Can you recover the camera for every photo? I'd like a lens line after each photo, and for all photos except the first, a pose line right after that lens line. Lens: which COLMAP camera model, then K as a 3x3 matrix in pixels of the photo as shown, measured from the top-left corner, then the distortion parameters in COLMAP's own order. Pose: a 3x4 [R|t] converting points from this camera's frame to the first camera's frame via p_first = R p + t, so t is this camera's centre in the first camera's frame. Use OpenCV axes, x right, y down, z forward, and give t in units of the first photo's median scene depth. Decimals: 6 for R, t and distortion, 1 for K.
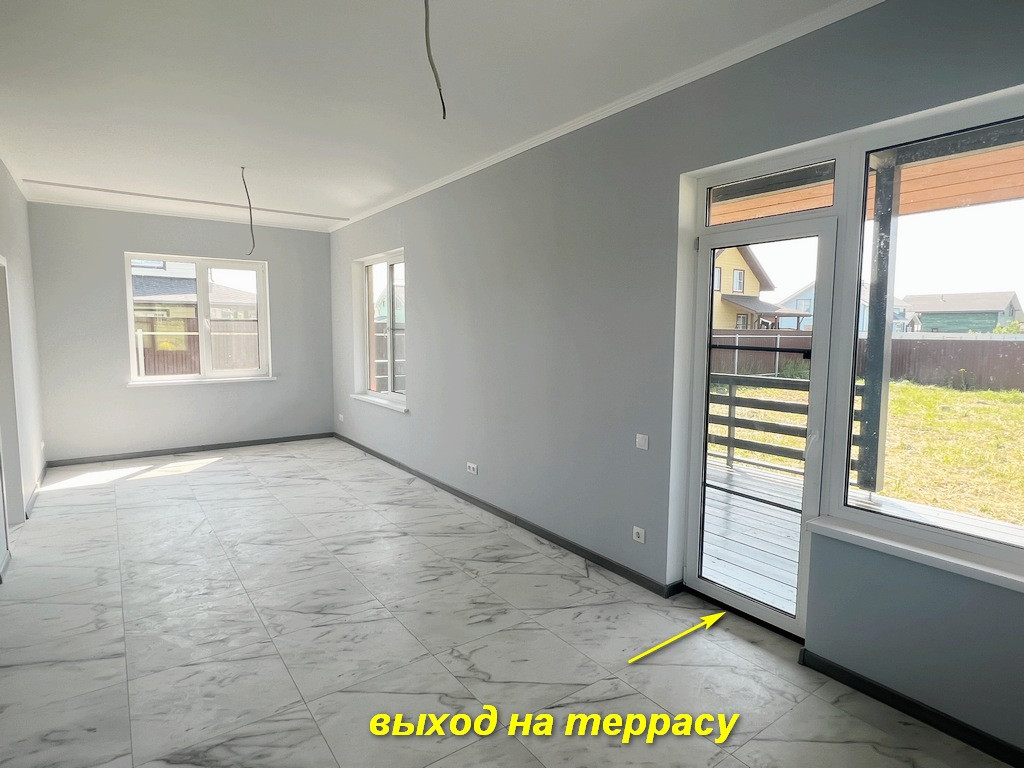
lens RADIAL K [[563.5, 0, 509.4], [0, 563.5, 382.2], [0, 0, 1]] dist [0.000425, 0.002624]
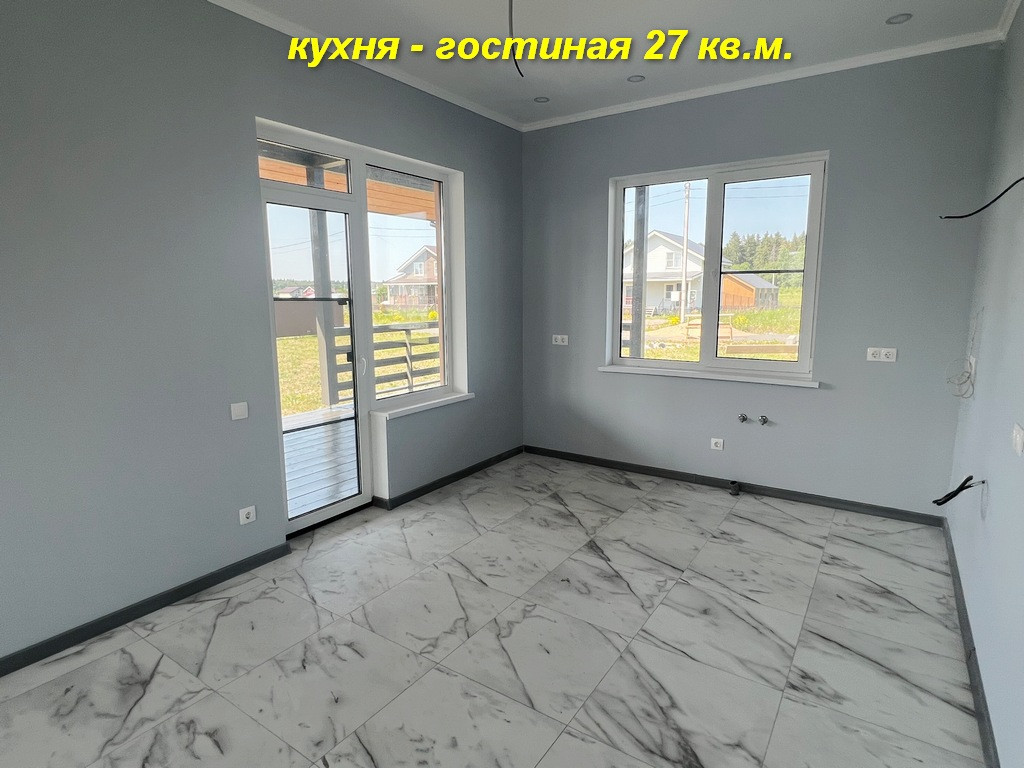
lens RADIAL K [[563.5, 0, 509.6], [0, 563.5, 382.9], [0, 0, 1]] dist [0.000425, 0.002624]
pose [[-0.337156, -0.155241, 0.928561, -0.772447], [0.096439, 0.975427, 0.198093, -0.076046], [-0.936496, 0.156338, -0.313900, 0.945072]]
